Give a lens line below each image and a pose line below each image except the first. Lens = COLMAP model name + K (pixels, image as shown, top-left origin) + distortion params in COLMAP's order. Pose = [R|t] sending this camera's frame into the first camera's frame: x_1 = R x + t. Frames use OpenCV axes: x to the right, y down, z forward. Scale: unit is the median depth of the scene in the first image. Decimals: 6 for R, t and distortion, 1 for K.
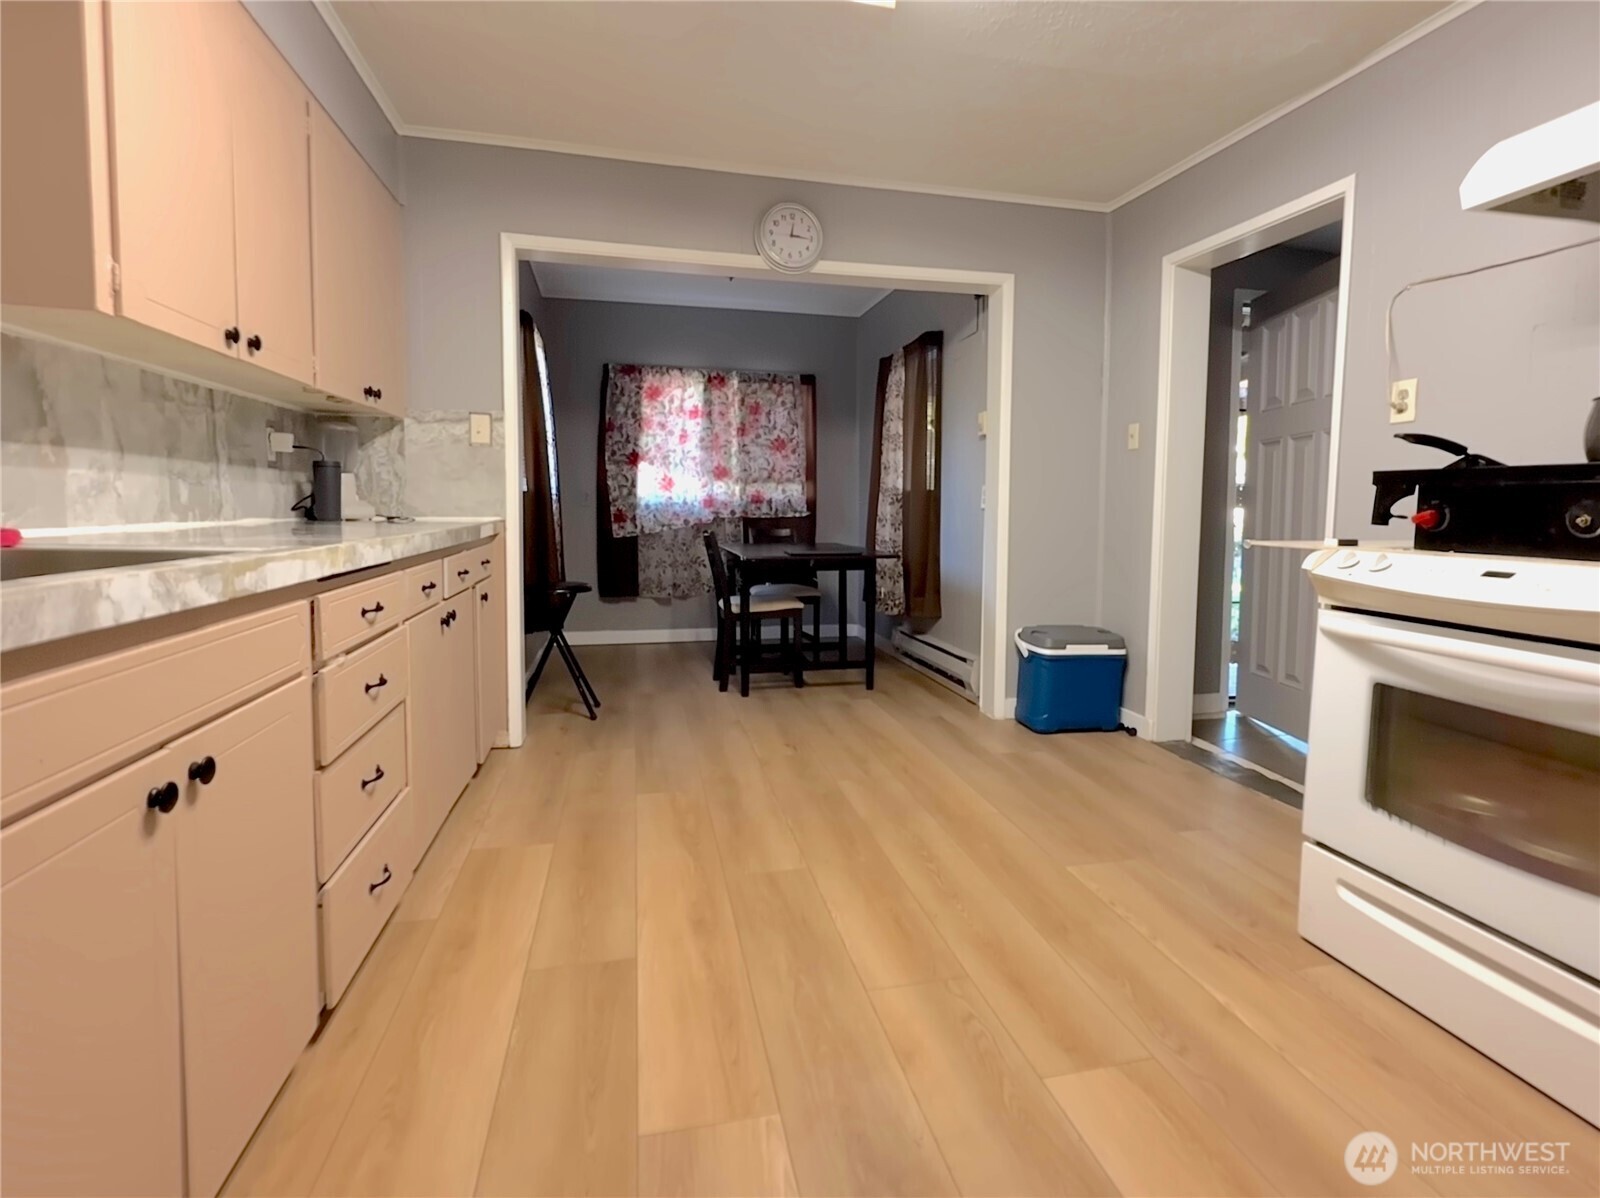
lens RADIAL K [[730.8, 0, 800.0], [0, 730.8, 599.0], [0, 0, 1]] dist [-0.002278, -0.000447]
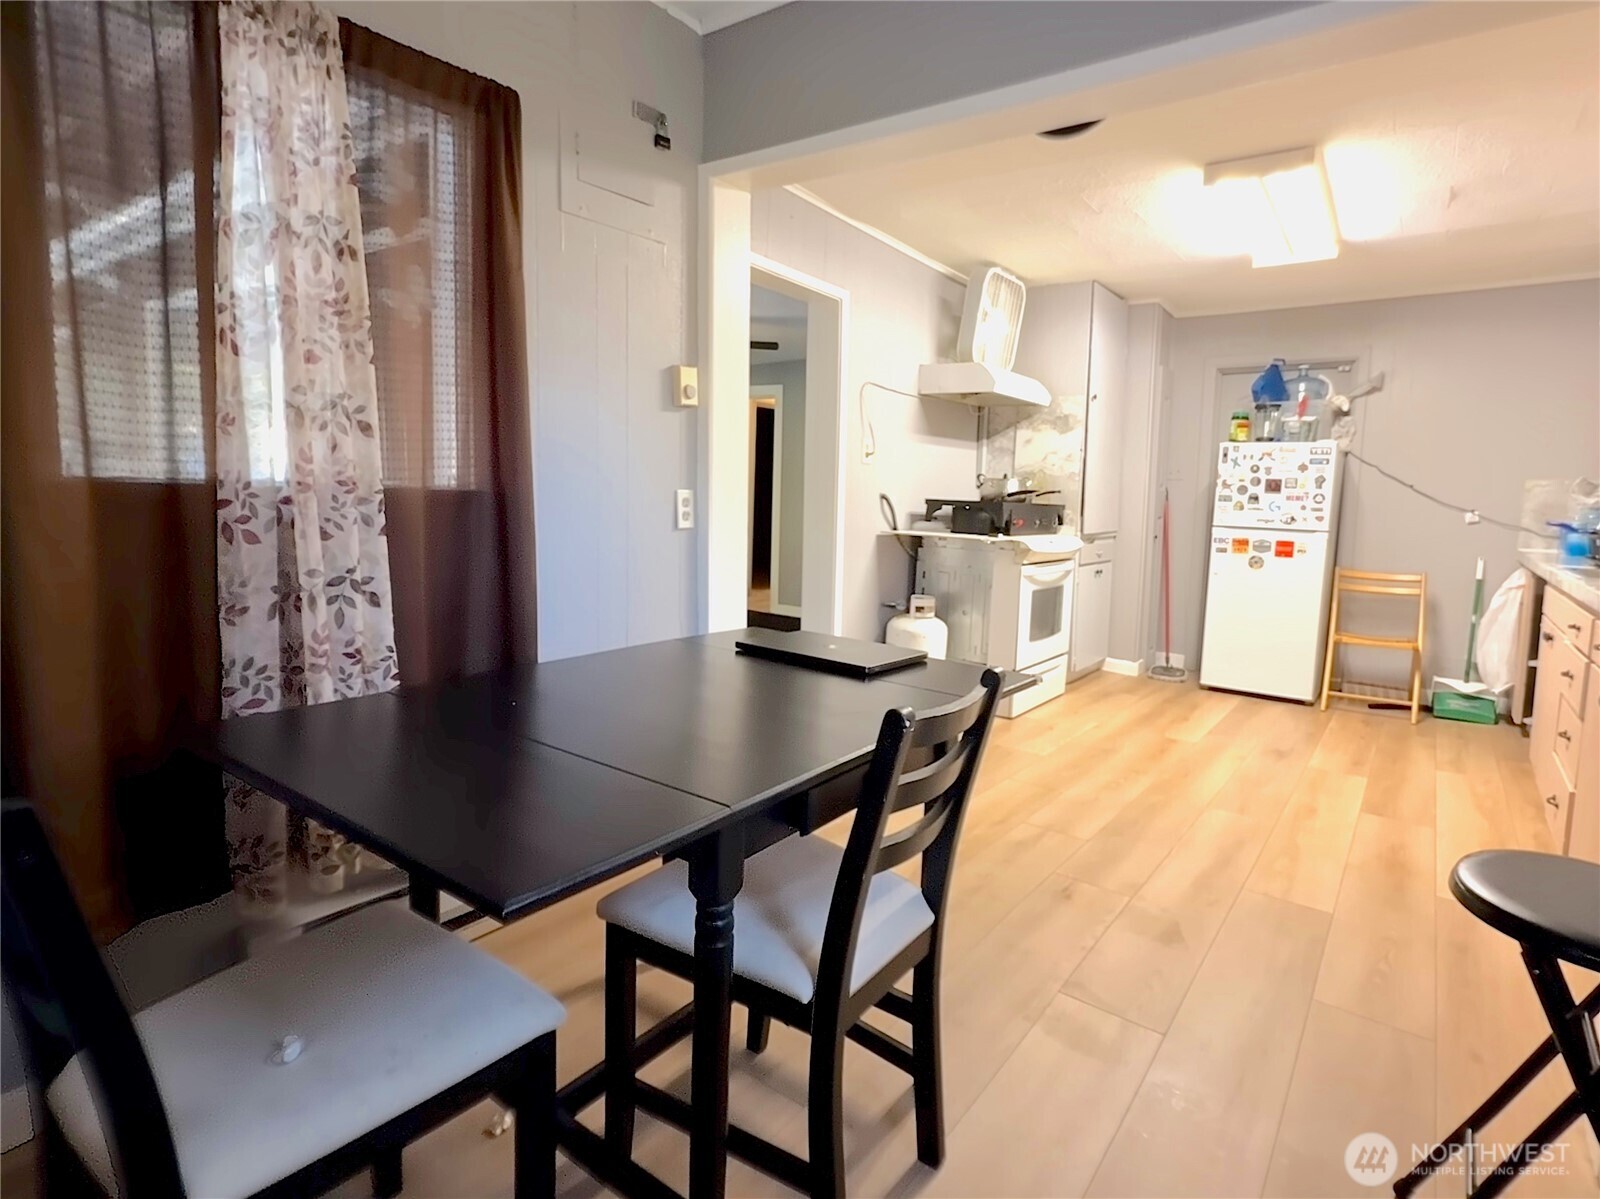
lens RADIAL K [[869.8, 0, 800.0], [0, 869.8, 599.5], [0, 0, 1]] dist [-0.003991, -0.000724]
pose [[-0.654848, -0.130052, 0.744487, -0.624926], [0.059322, 0.973199, 0.222183, -0.395031], [-0.753429, 0.189660, -0.629582, 2.441782]]
